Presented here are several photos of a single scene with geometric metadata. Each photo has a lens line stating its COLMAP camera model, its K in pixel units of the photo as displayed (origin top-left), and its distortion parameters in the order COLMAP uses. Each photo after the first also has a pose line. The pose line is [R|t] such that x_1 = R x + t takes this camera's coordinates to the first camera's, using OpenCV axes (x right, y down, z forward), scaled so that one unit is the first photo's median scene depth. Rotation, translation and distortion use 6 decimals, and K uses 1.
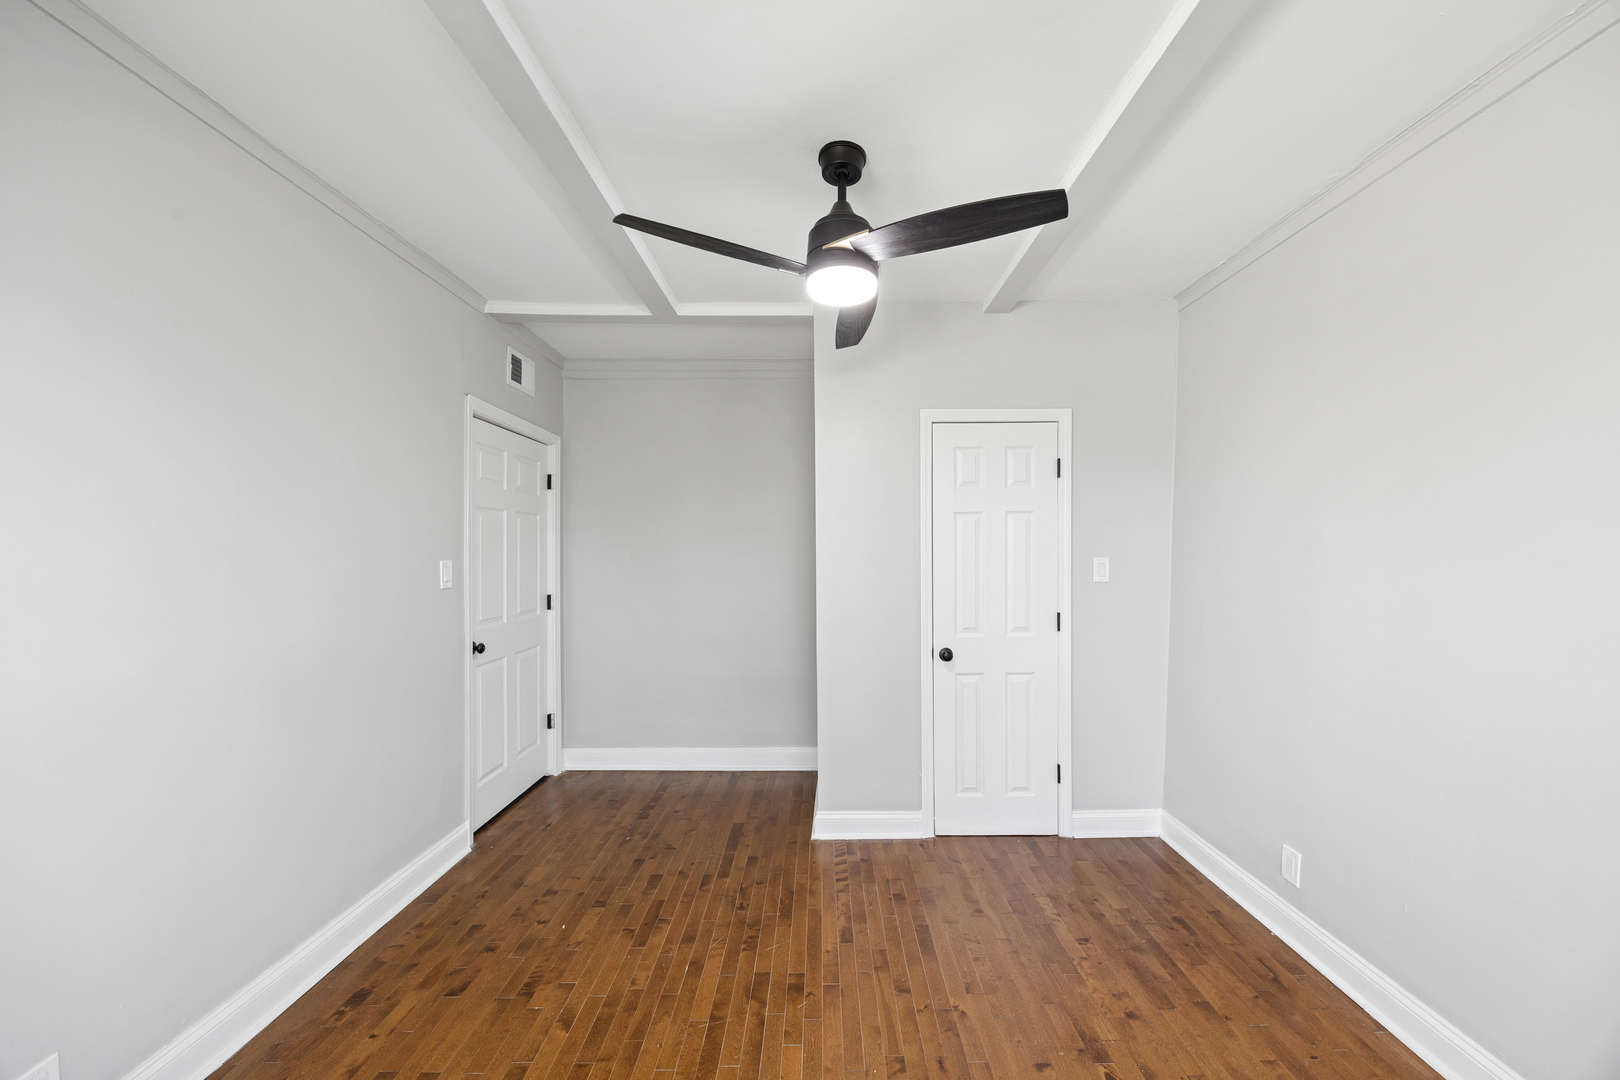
lens RADIAL K [[601.9, 0, 810.0], [0, 601.9, 540.0], [0, 0, 1]] dist [0.000128, 0.000032]
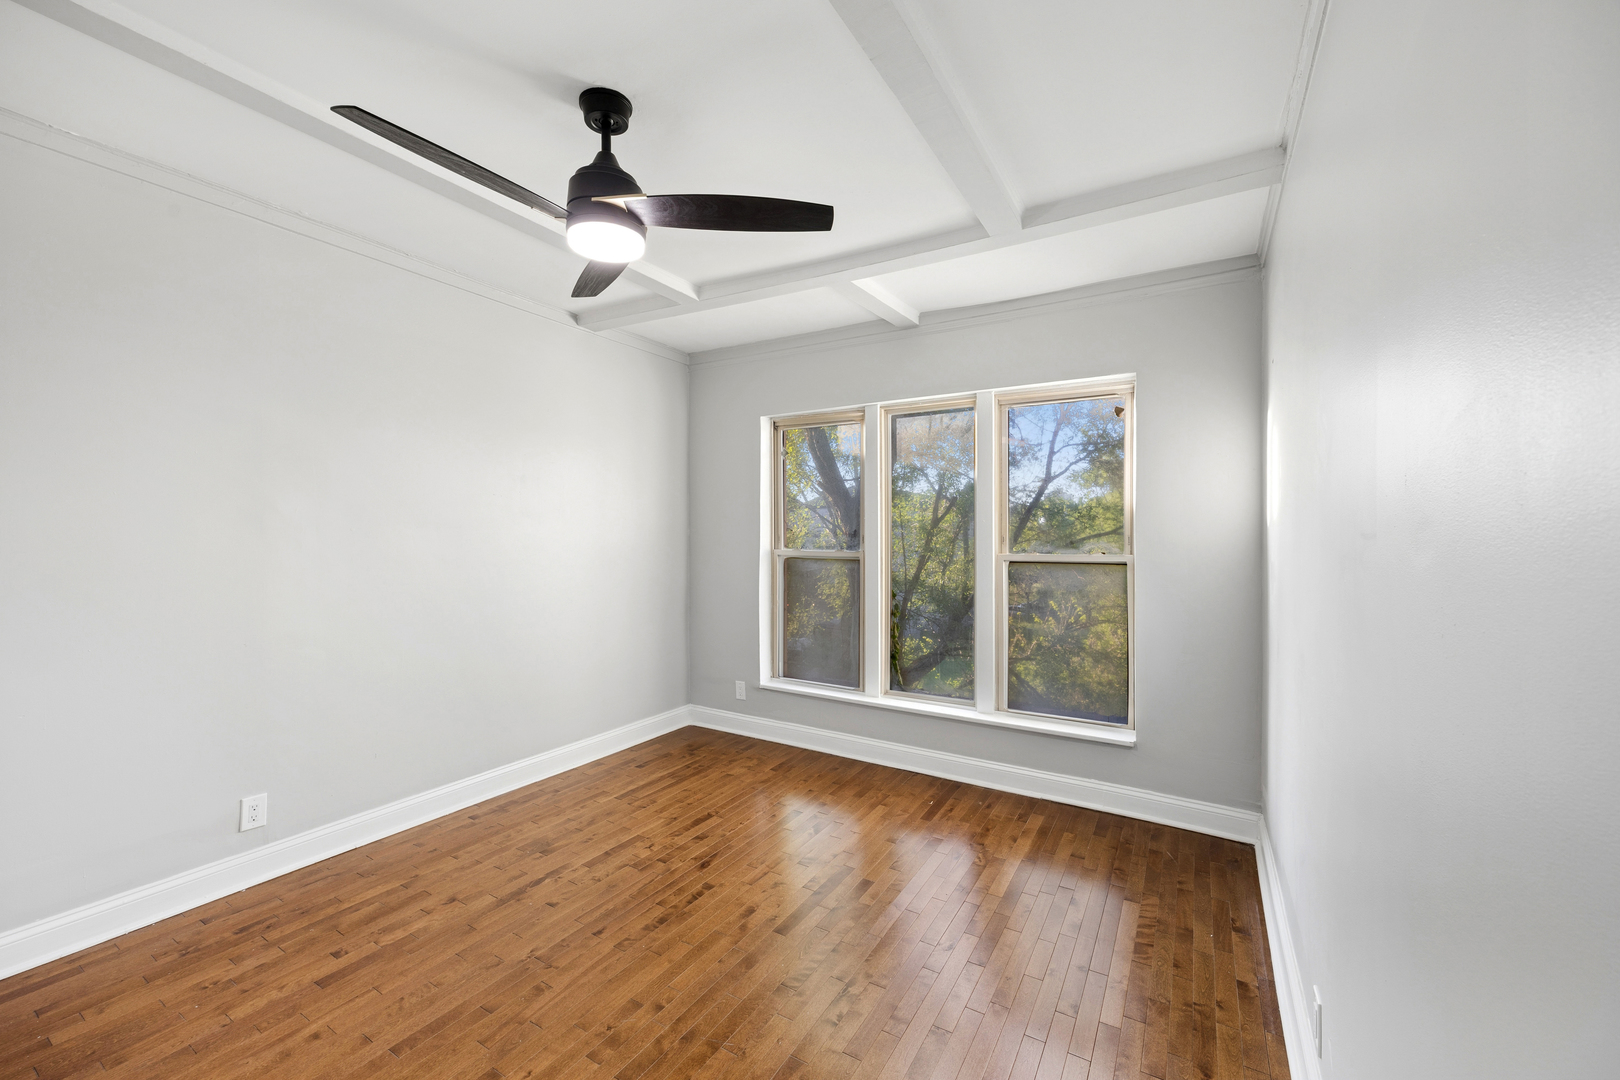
lens RADIAL K [[627.8, 0, 816.6], [0, 627.8, 522.9], [0, 0, 1]] dist [-0.000392, 0.000114]
pose [[-0.857837, 0.002326, 0.513917, -0.685585], [-0.016984, 0.999315, -0.032872, 0.044241], [-0.513642, -0.036928, -0.857210, 1.560882]]
